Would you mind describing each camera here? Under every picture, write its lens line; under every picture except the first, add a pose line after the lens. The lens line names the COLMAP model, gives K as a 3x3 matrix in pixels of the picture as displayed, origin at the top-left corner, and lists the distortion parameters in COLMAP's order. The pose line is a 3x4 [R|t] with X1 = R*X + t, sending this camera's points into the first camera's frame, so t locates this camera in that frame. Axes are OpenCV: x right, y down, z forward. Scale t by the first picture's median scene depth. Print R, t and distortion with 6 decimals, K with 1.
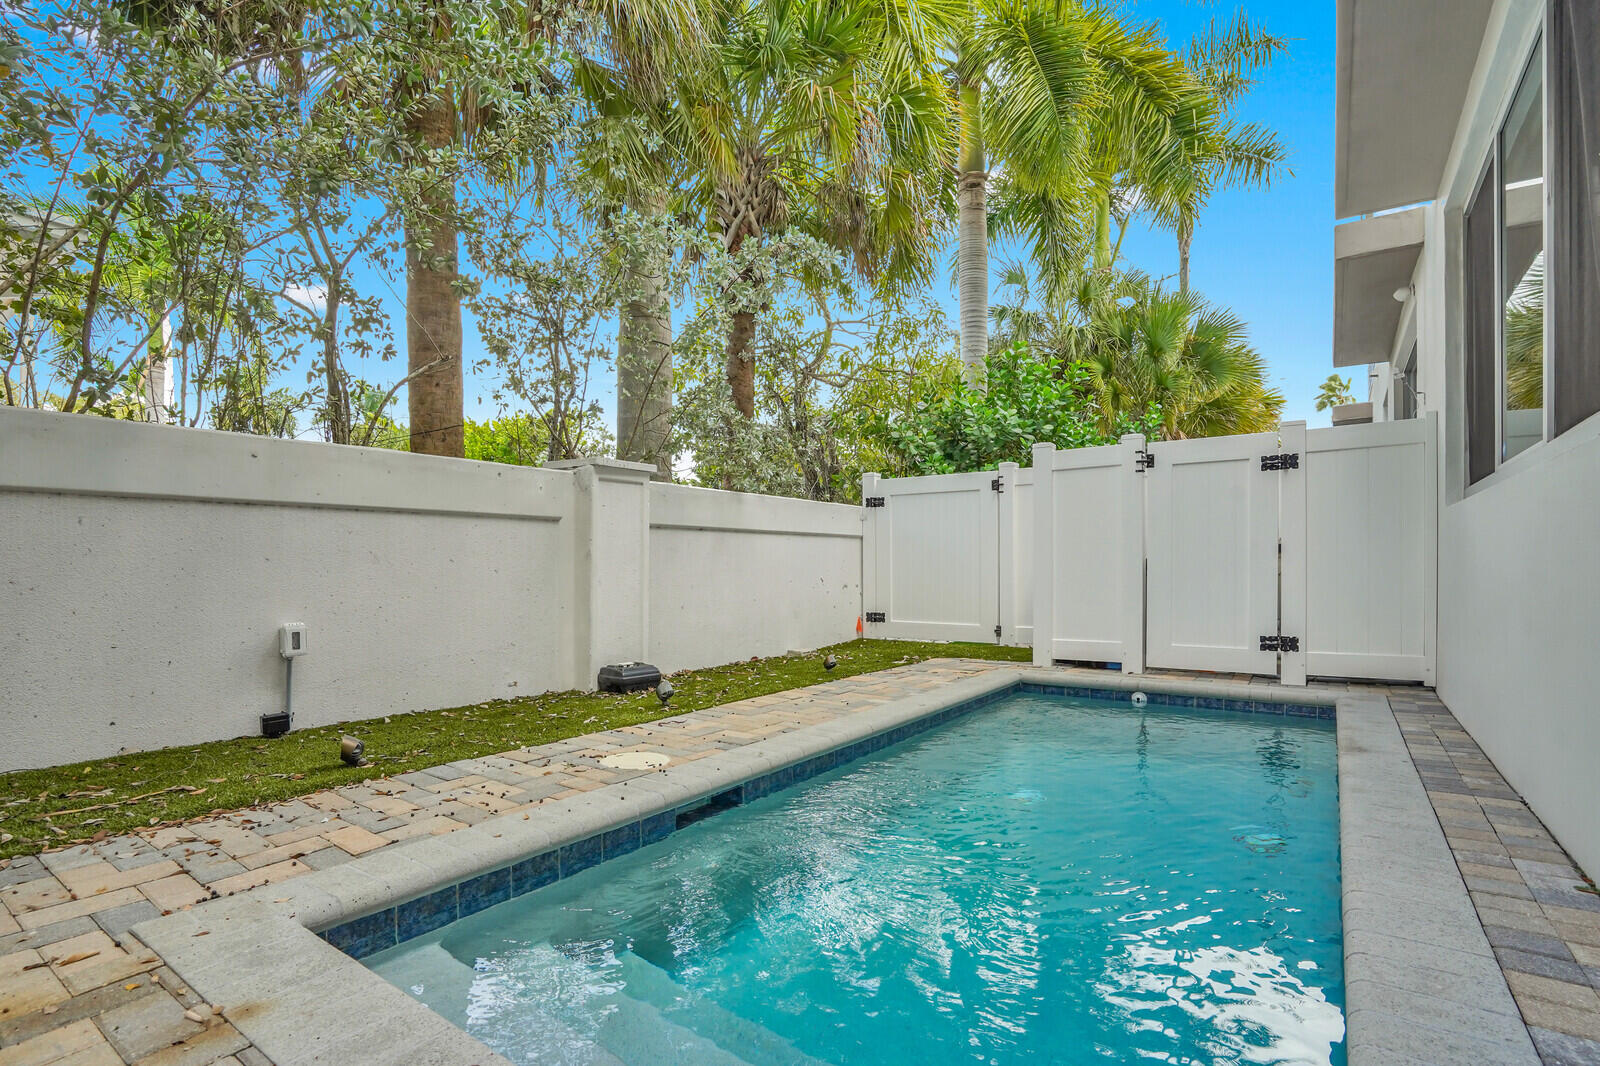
lens RADIAL K [[742.3, 0, 788.3], [0, 742.3, 568.6], [0, 0, 1]] dist [-0.002237, -0.000316]
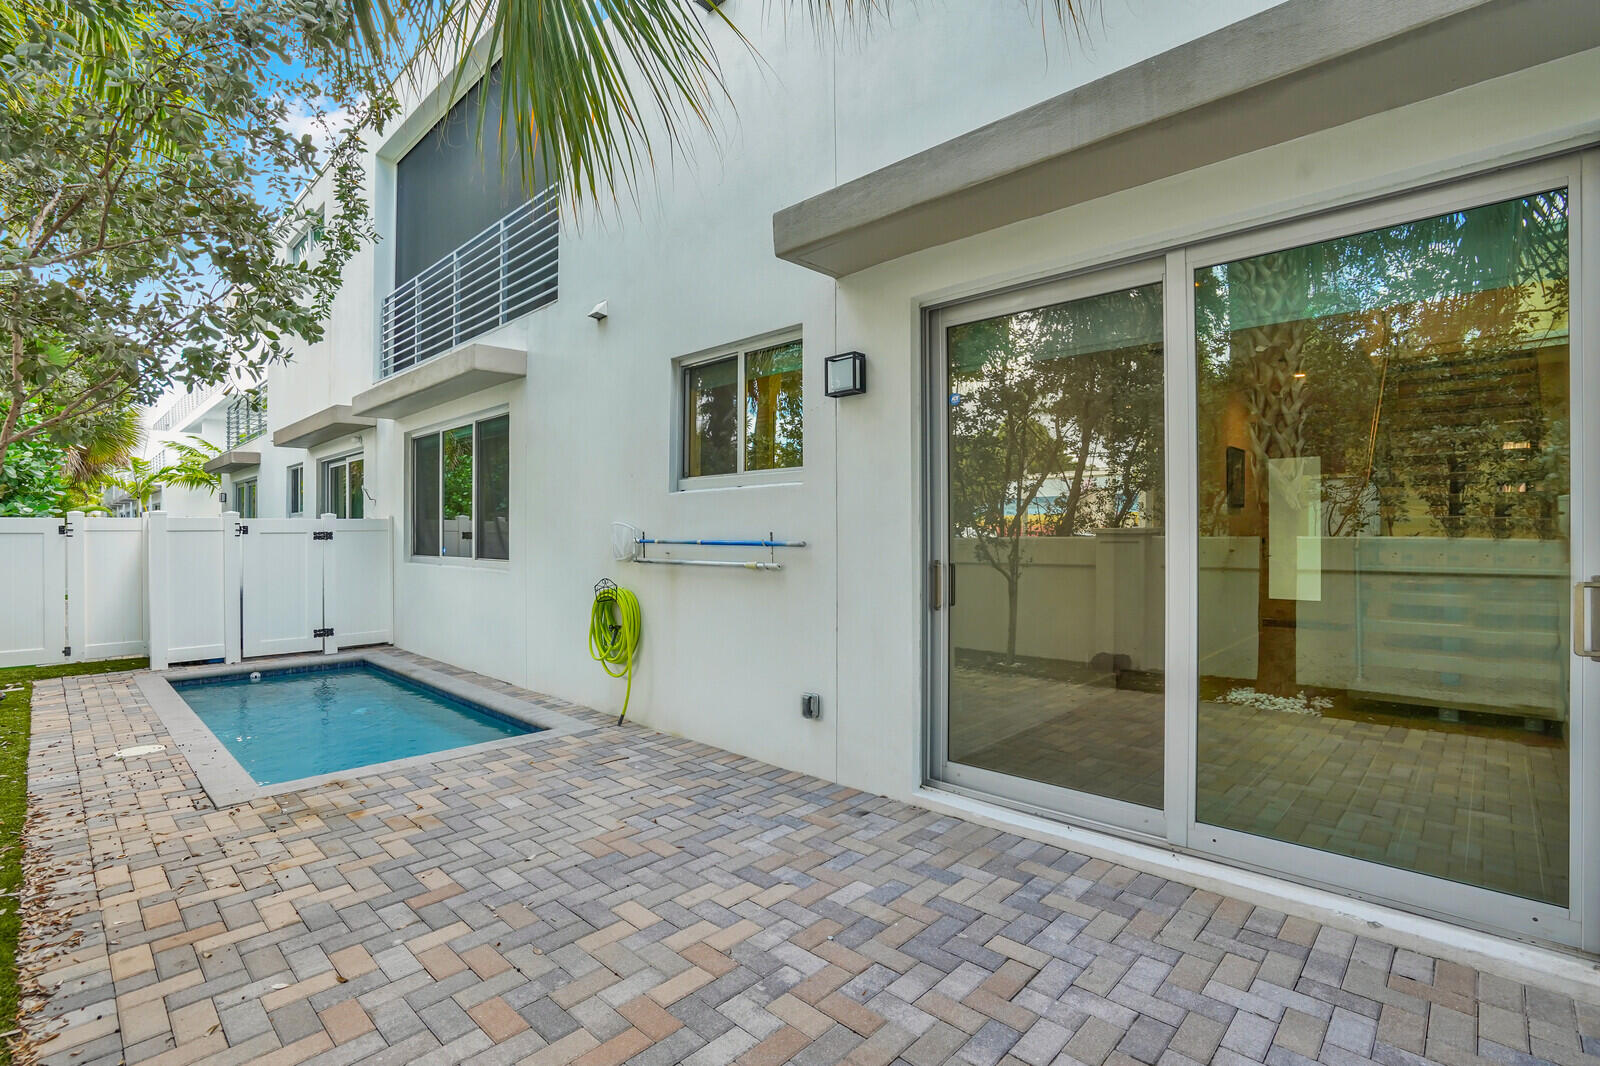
lens RADIAL K [[742.3, 0, 798.1], [0, 742.3, 541.0], [0, 0, 1]] dist [-0.002237, -0.000316]
pose [[0.101537, 0.005751, 0.994815, -1.064824], [-0.003124, 0.999980, -0.005462, -0.122377], [-0.994827, -0.002553, 0.101553, -0.375804]]
